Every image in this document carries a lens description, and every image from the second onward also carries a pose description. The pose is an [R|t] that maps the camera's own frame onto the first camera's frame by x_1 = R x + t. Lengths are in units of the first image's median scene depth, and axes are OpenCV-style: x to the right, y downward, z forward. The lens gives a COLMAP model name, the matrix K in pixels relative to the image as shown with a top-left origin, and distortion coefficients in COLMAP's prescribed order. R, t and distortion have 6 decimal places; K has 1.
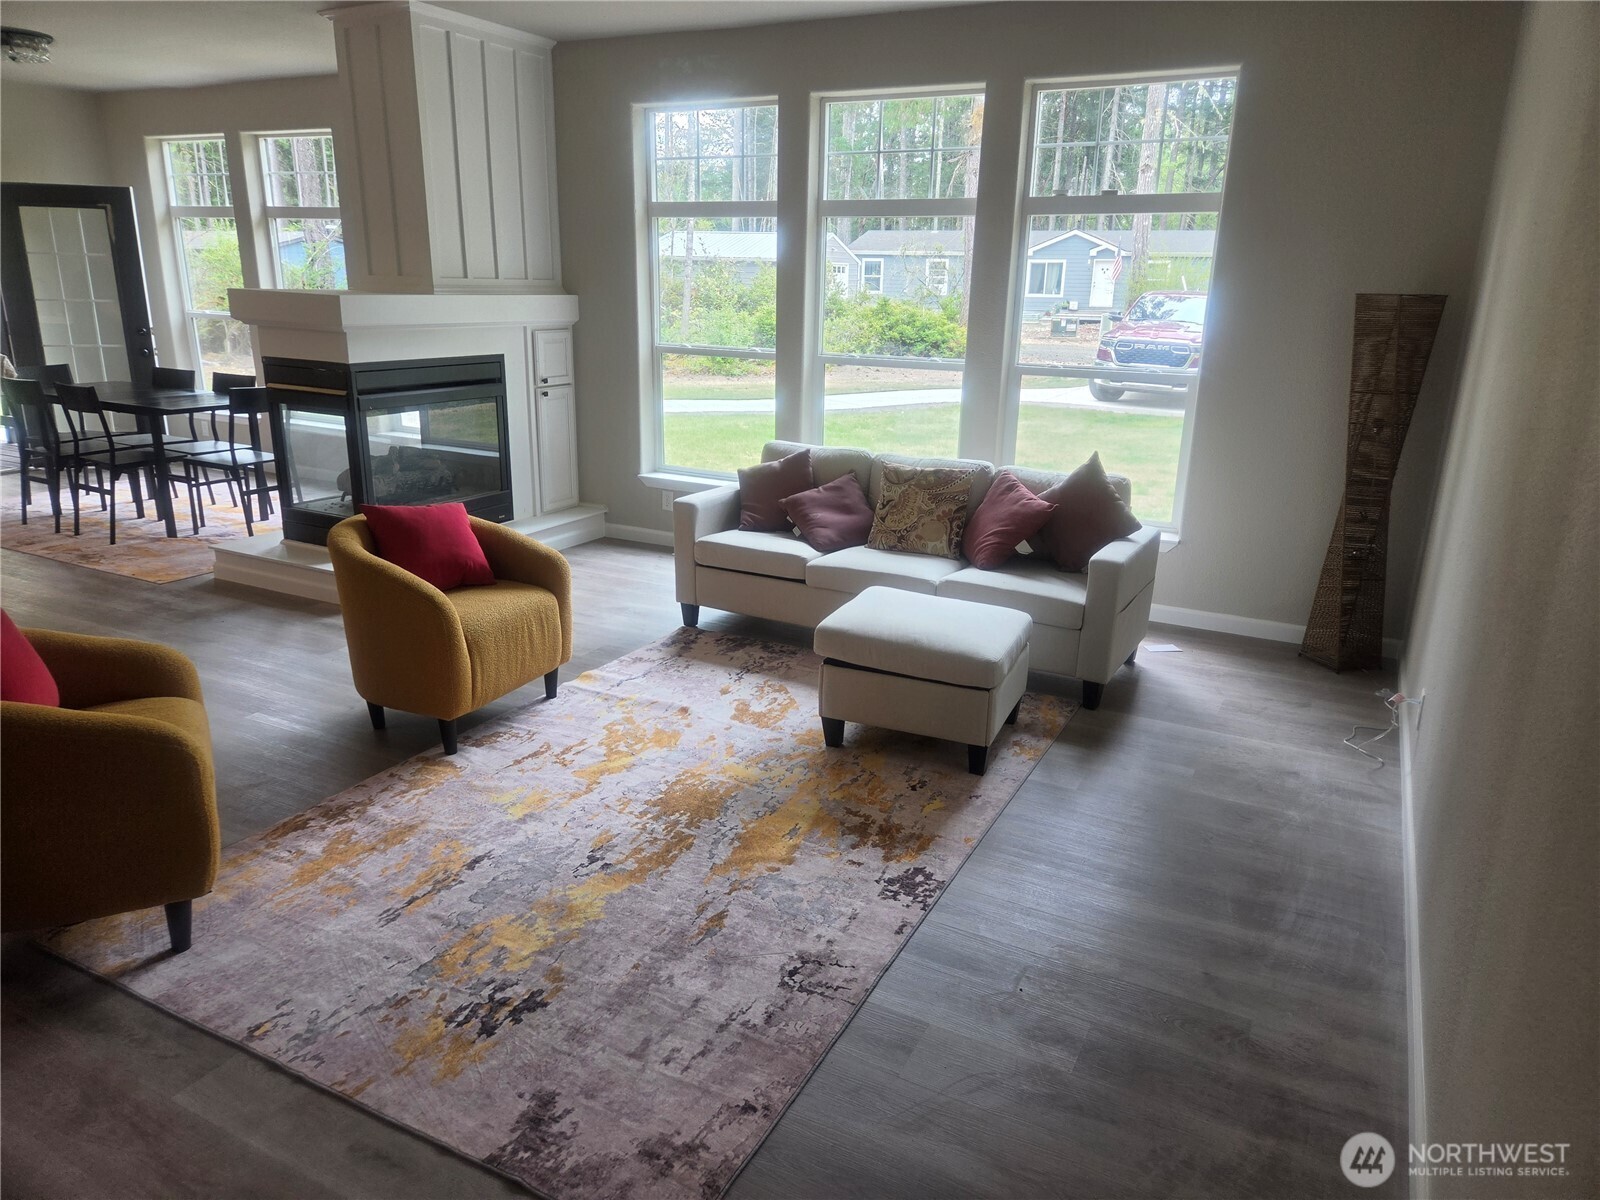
lens RADIAL K [[1064.4, 0, 800.0], [0, 1064.4, 600.0], [0, 0, 1]] dist [0.068754, -0.035548]
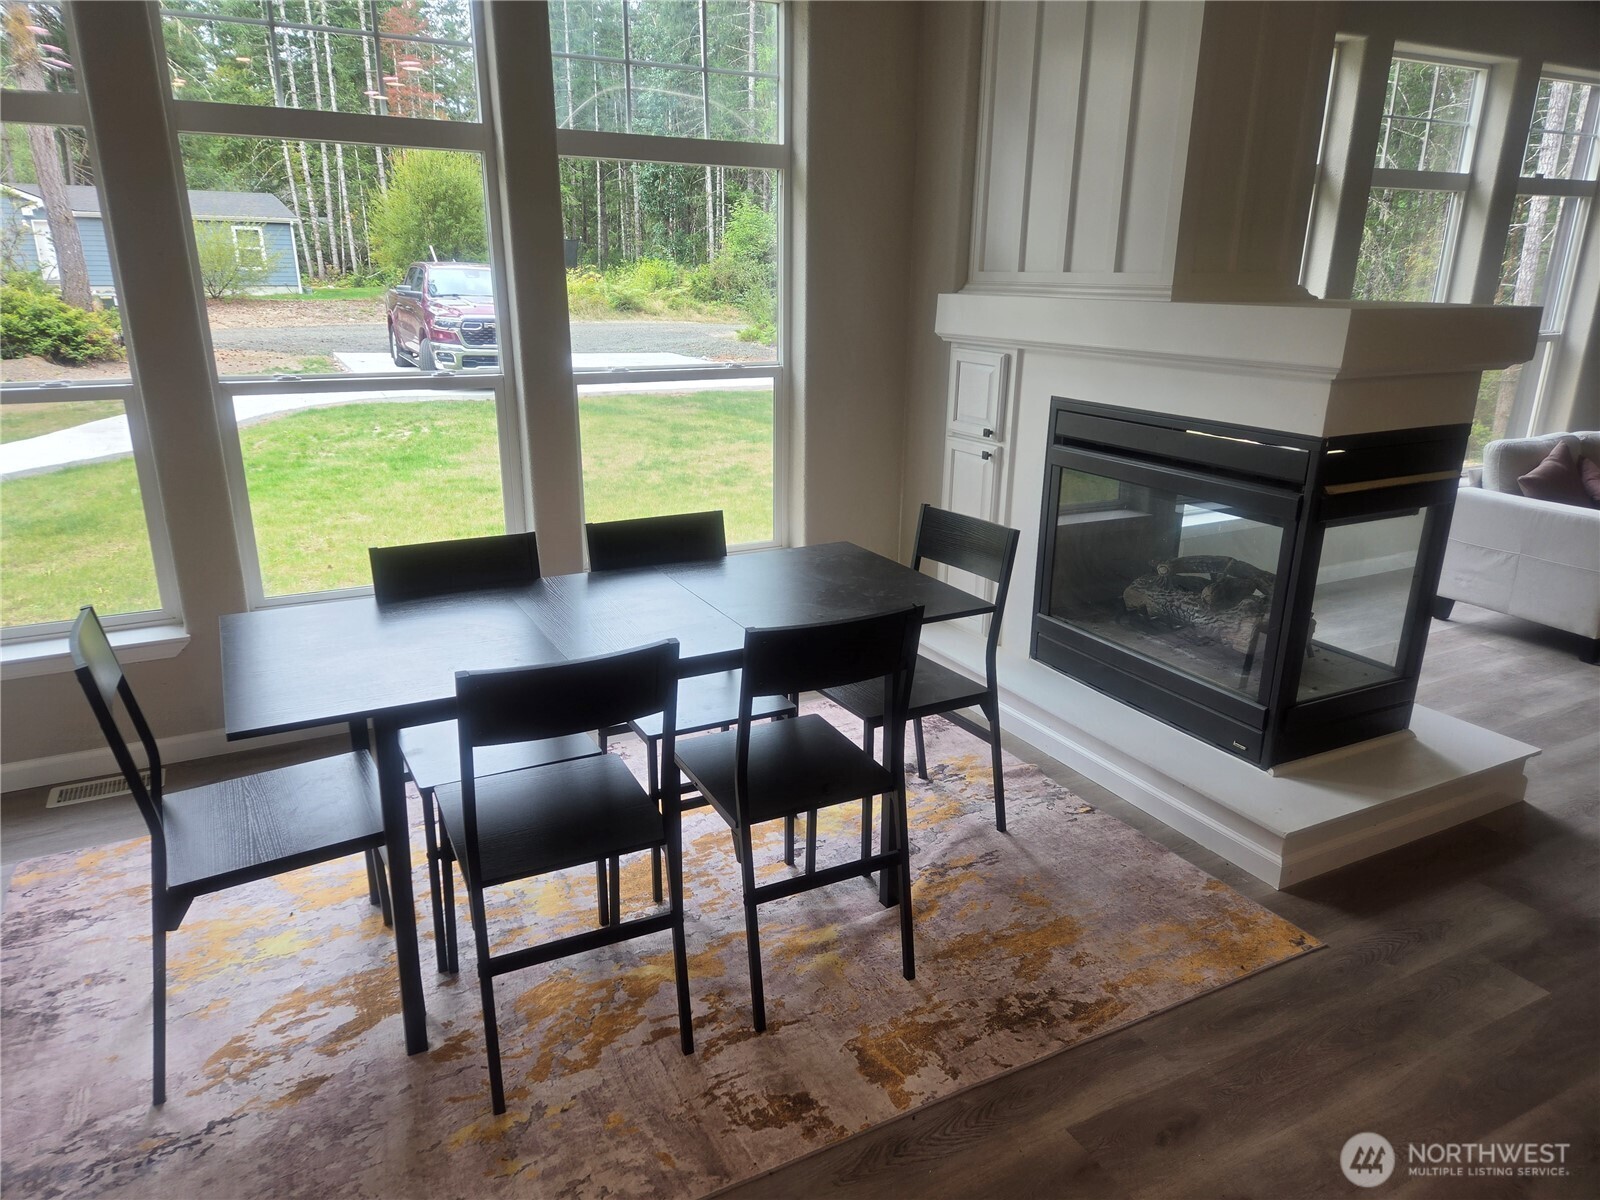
lens RADIAL K [[1083.2, 0, 805.9], [0, 1083.2, 593.1], [0, 0, 1]] dist [0.081605, -0.070672]
pose [[0.583422, -0.256653, 0.770551, -0.650452], [0.242375, 0.960543, 0.136421, -0.184063], [-0.775160, 0.107171, 0.622608, 0.567257]]
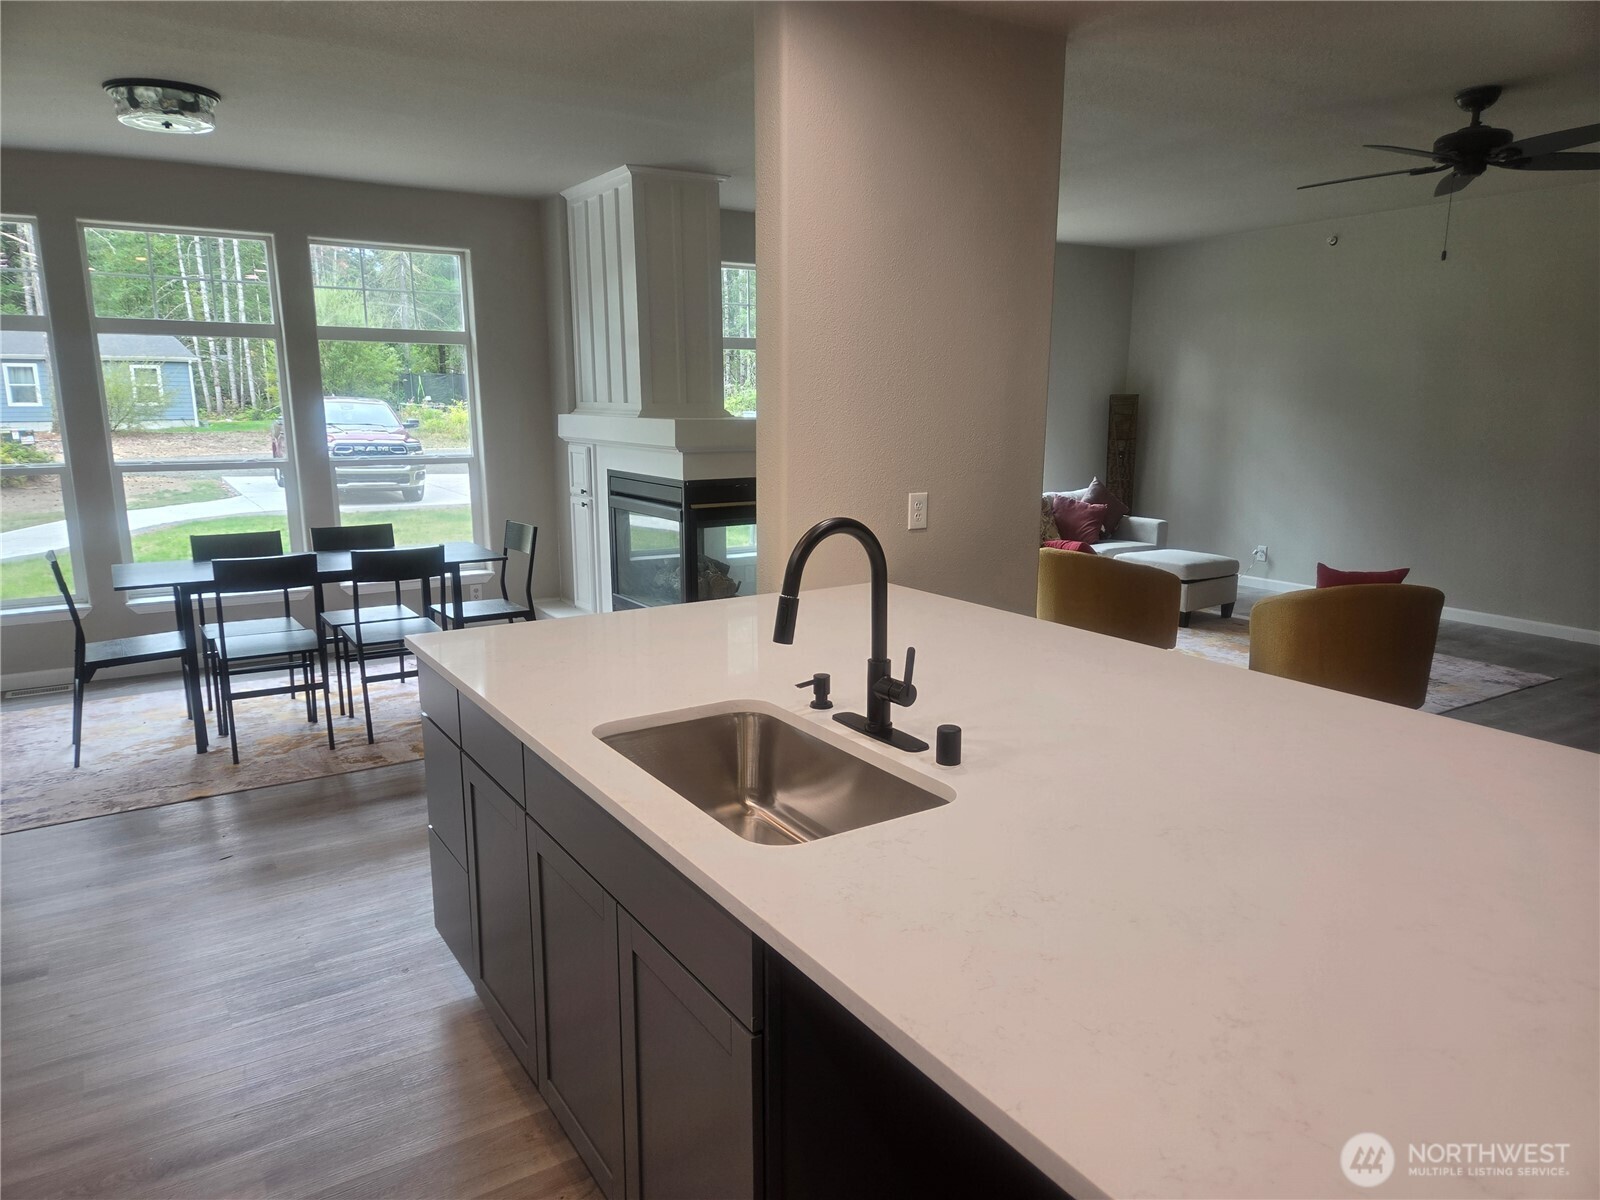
lens RADIAL K [[1083.2, 0, 805.9], [0, 1083.2, 593.1], [0, 0, 1]] dist [0.081605, -0.070672]
pose [[0.516244, -0.180784, 0.837143, -0.845720], [0.260690, 0.964255, 0.047473, -0.083908], [-0.815802, 0.193727, 0.544920, 0.206291]]
